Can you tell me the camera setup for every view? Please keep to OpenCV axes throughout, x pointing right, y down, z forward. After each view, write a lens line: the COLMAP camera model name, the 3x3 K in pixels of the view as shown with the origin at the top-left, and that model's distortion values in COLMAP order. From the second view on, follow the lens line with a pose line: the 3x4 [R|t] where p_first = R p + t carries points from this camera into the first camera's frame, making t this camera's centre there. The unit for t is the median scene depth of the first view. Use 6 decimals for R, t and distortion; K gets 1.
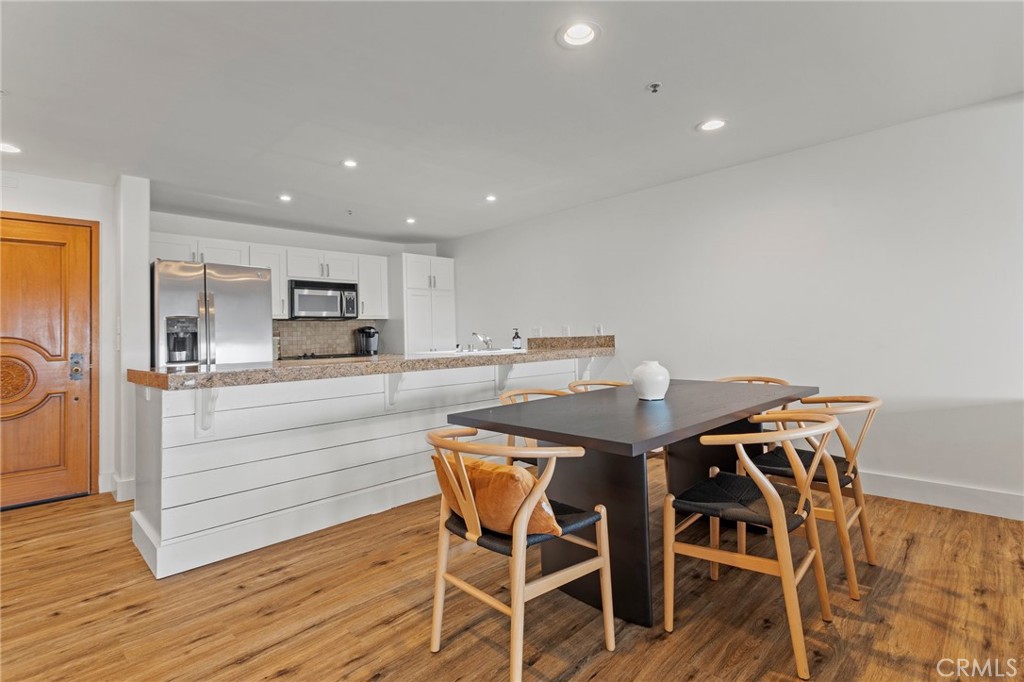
lens RADIAL K [[494.8, 0, 514.0], [0, 494.8, 320.8], [0, 0, 1]] dist [-0.000348, 0.003583]
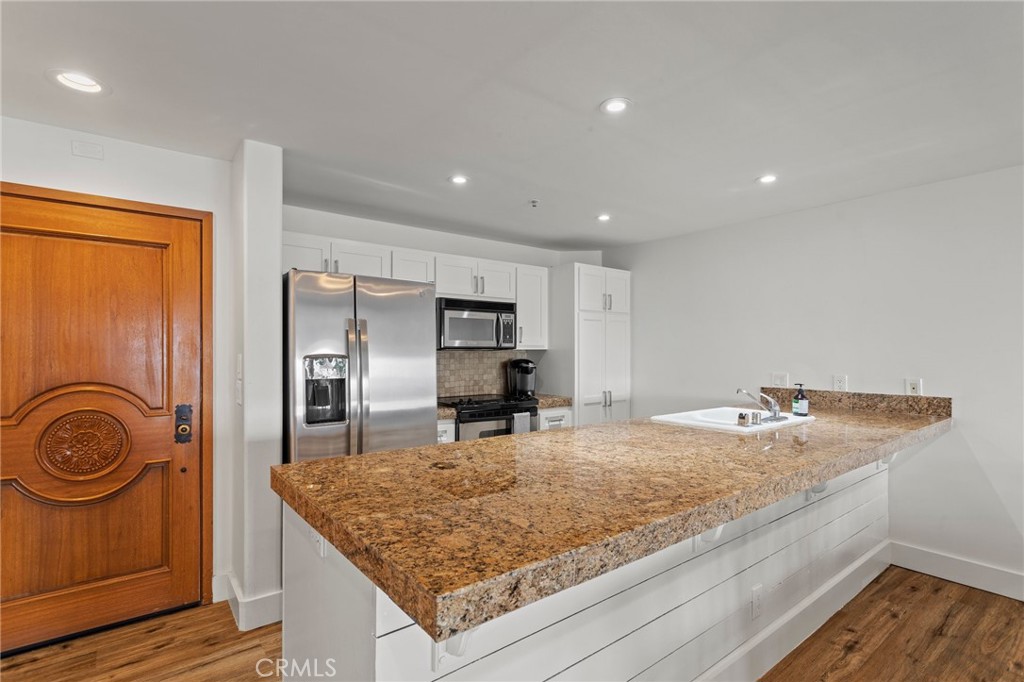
lens RADIAL K [[494.8, 0, 511.4], [0, 494.8, 352.7], [0, 0, 1]] dist [-0.000348, 0.003583]
pose [[0.992123, 0.033828, -0.120615, -0.253322], [-0.028466, 0.998540, 0.045907, -0.037524], [0.121992, -0.042112, 0.991637, 0.273110]]
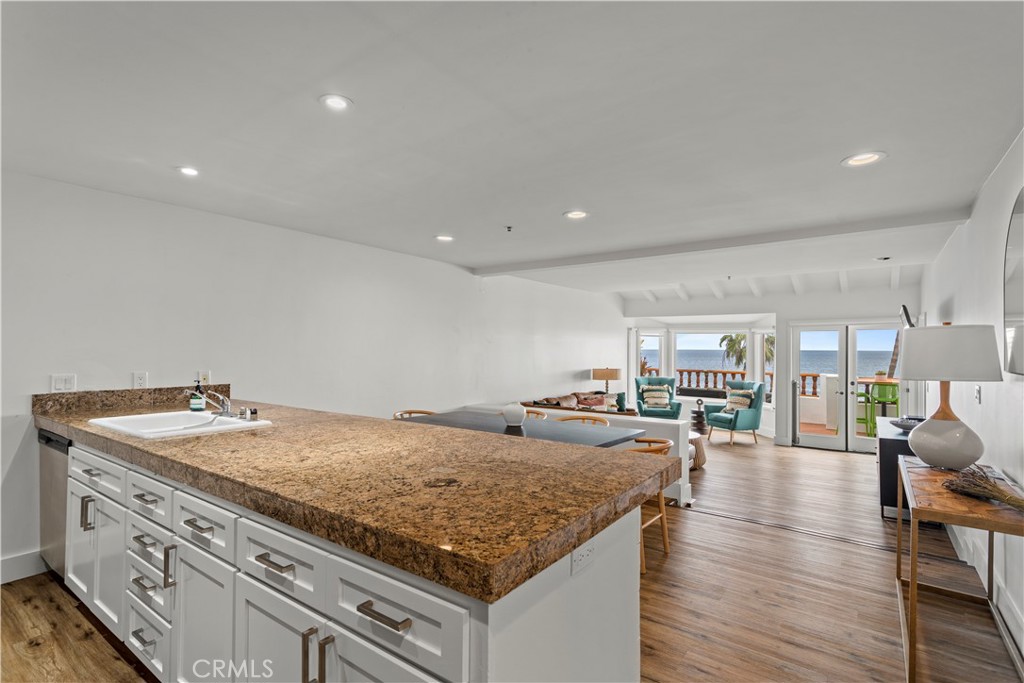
lens RADIAL K [[494.8, 0, 512.0], [0, 494.8, 349.1], [0, 0, 1]] dist [-0.000348, 0.003583]
pose [[-0.153411, 0.030004, 0.987707, -0.621690], [-0.035399, 0.998731, -0.035837, -0.014577], [-0.987528, -0.040461, -0.152154, 0.593553]]
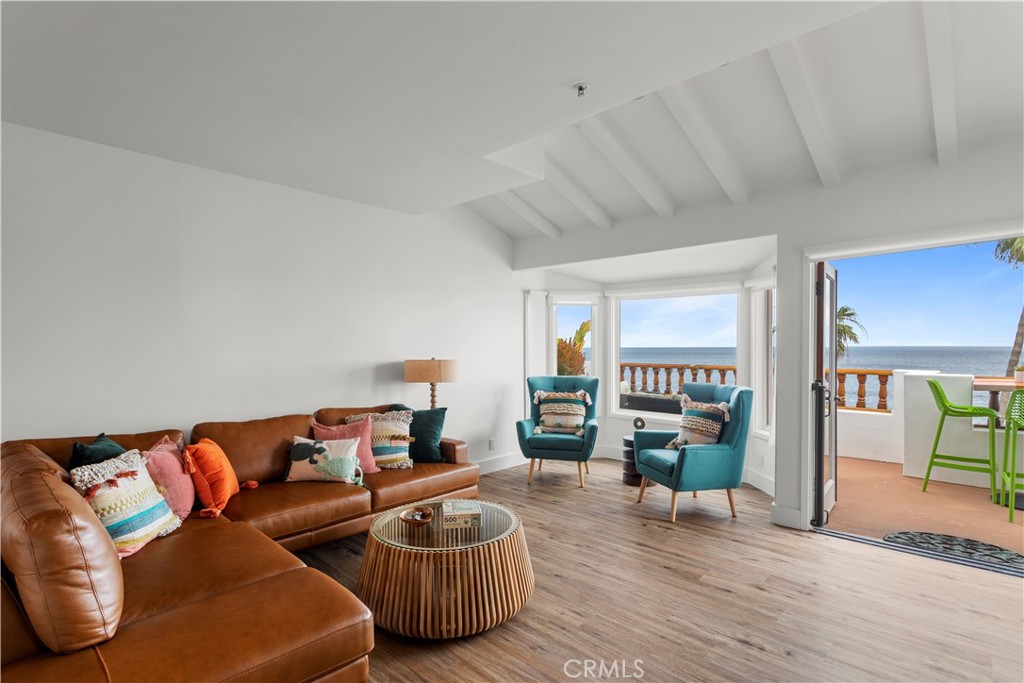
lens RADIAL K [[494.8, 0, 510.0], [0, 494.8, 360.5], [0, 0, 1]] dist [-0.000348, 0.003583]
pose [[-0.027856, 0.006207, 0.999593, 0.117407], [-0.031124, 0.999490, -0.007074, -0.017197], [-0.999127, -0.031308, -0.027648, -0.085546]]
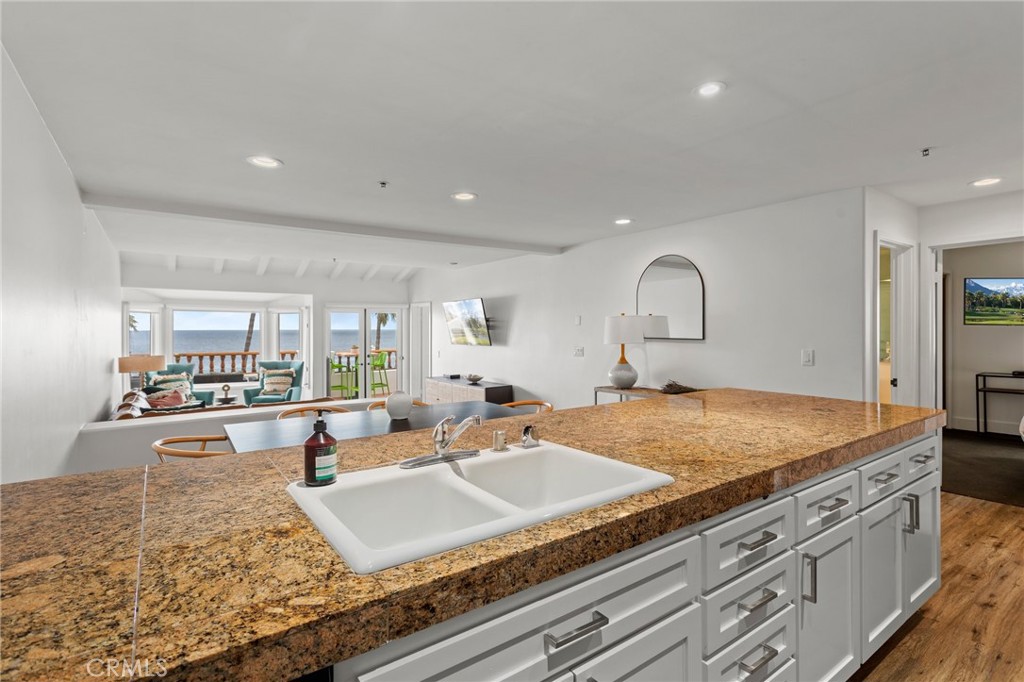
lens RADIAL K [[494.8, 0, 514.2], [0, 494.8, 328.4], [0, 0, 1]] dist [-0.000348, 0.003583]
pose [[-0.985702, 0.034411, 0.164949, -0.140193], [0.027903, 0.998744, -0.041611, -0.011140], [-0.166174, -0.036413, -0.985424, 1.077705]]
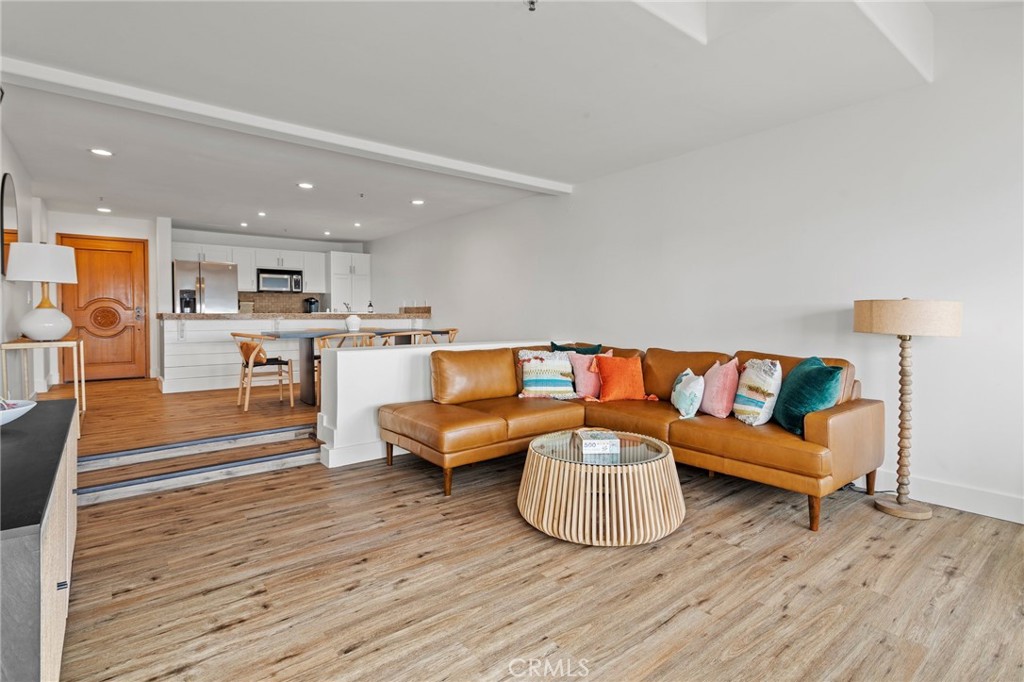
lens RADIAL K [[494.8, 0, 510.3], [0, 494.8, 326.3], [0, 0, 1]] dist [-0.000348, 0.003583]
pose [[0.993539, 0.032334, -0.108784, 0.589016], [-0.025559, 0.997679, 0.063110, -0.014882], [0.110572, -0.059922, 0.992060, -0.582938]]
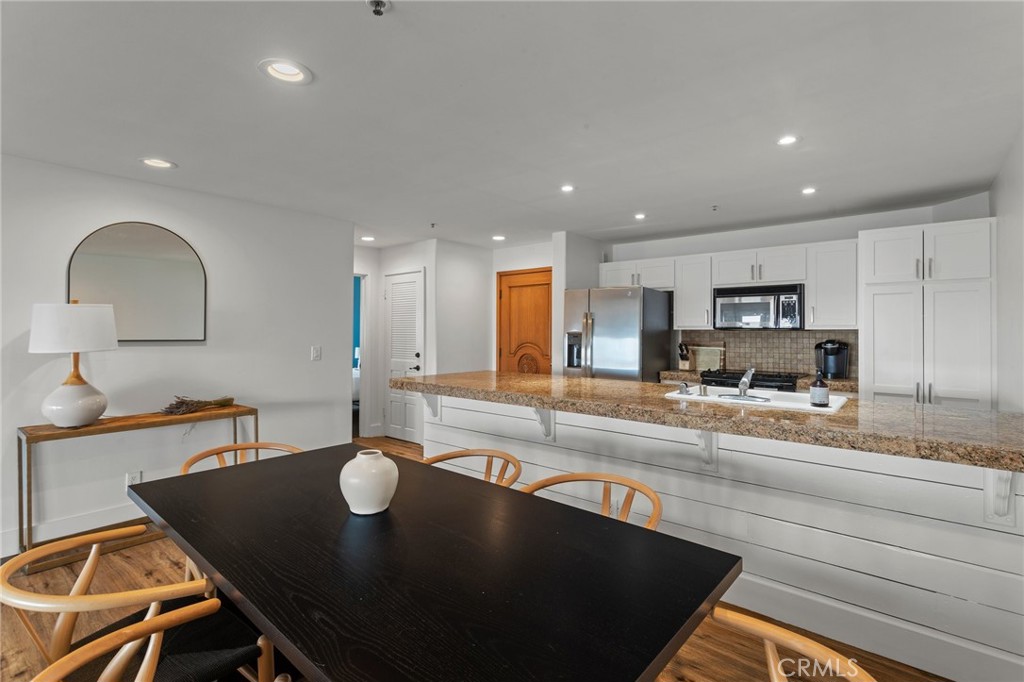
lens RADIAL K [[494.8, 0, 510.3], [0, 494.8, 327.6], [0, 0, 1]] dist [-0.000348, 0.003583]
pose [[0.085148, 0.025976, -0.996030, 0.448980], [0.029097, 0.999169, 0.028545, -0.046643], [0.995943, -0.031413, 0.084322, 0.535874]]
